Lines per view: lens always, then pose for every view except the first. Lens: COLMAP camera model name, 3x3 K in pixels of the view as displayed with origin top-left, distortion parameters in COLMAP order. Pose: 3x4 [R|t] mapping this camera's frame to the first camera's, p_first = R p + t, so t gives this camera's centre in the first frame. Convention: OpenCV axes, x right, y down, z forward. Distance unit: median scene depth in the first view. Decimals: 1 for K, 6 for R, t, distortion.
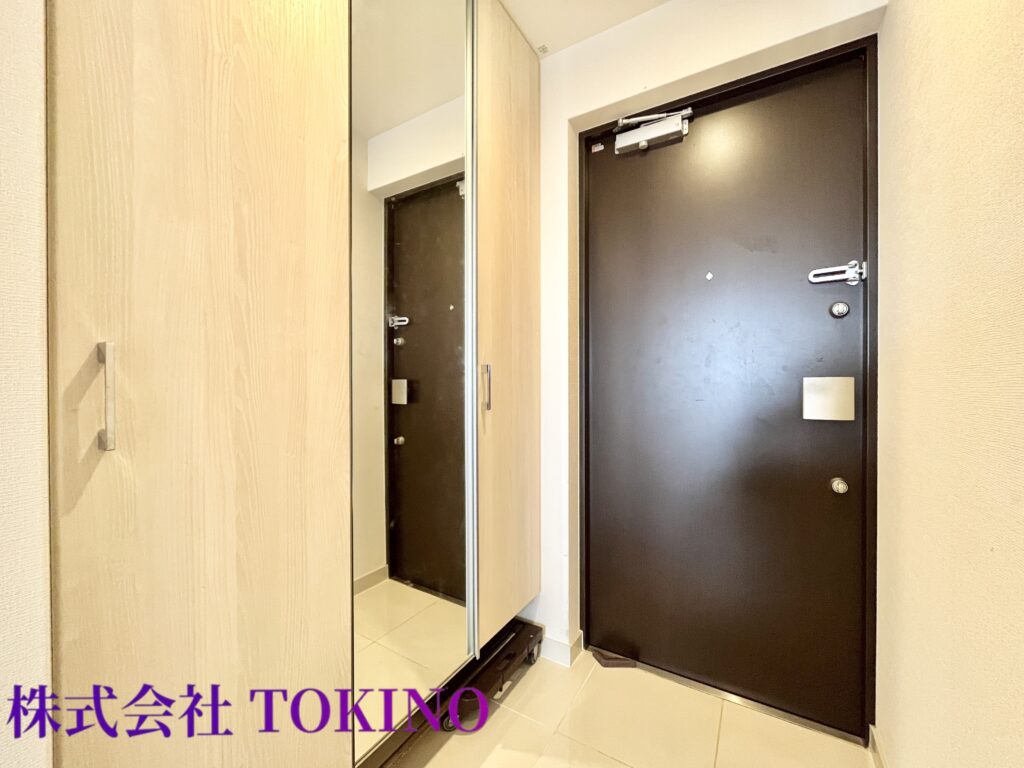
lens RADIAL K [[413.7, 0, 510.7], [0, 413.7, 384.2], [0, 0, 1]] dist [0.000036, -0.000755]
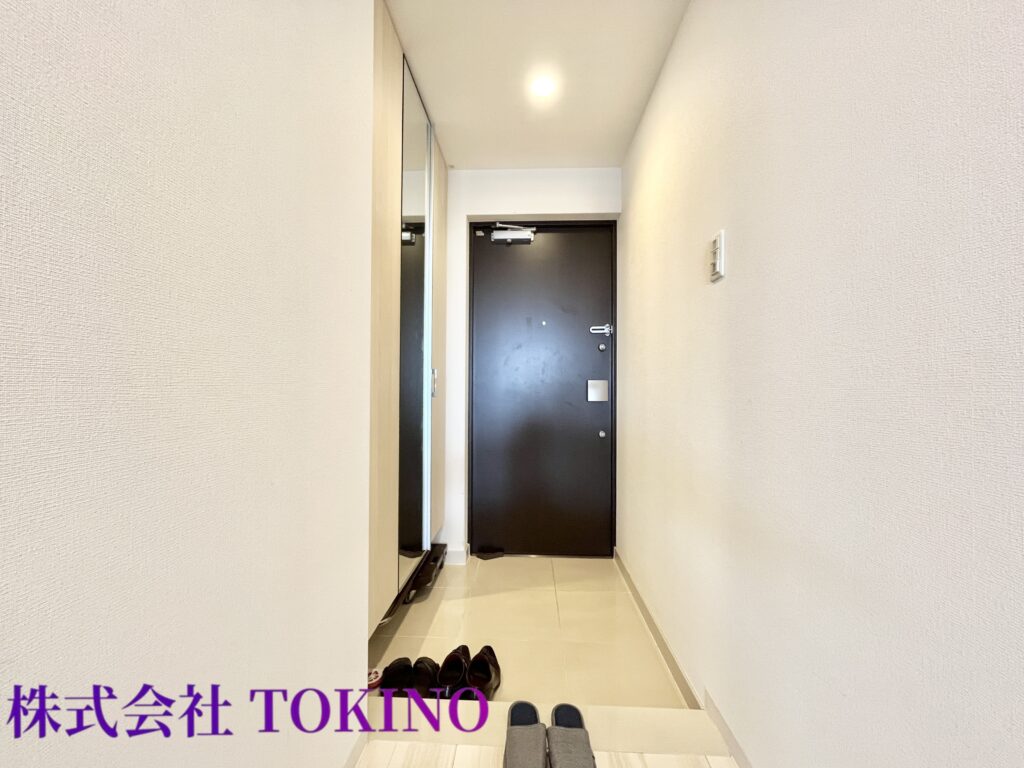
lens RADIAL K [[413.7, 0, 510.7], [0, 413.7, 384.2], [0, 0, 1]] dist [0.000036, -0.000755]
pose [[0.874547, 0.013029, 0.484766, -0.497508], [-0.004847, 0.999824, -0.018127, 0.034538], [-0.484917, 0.013504, 0.874456, -0.478058]]
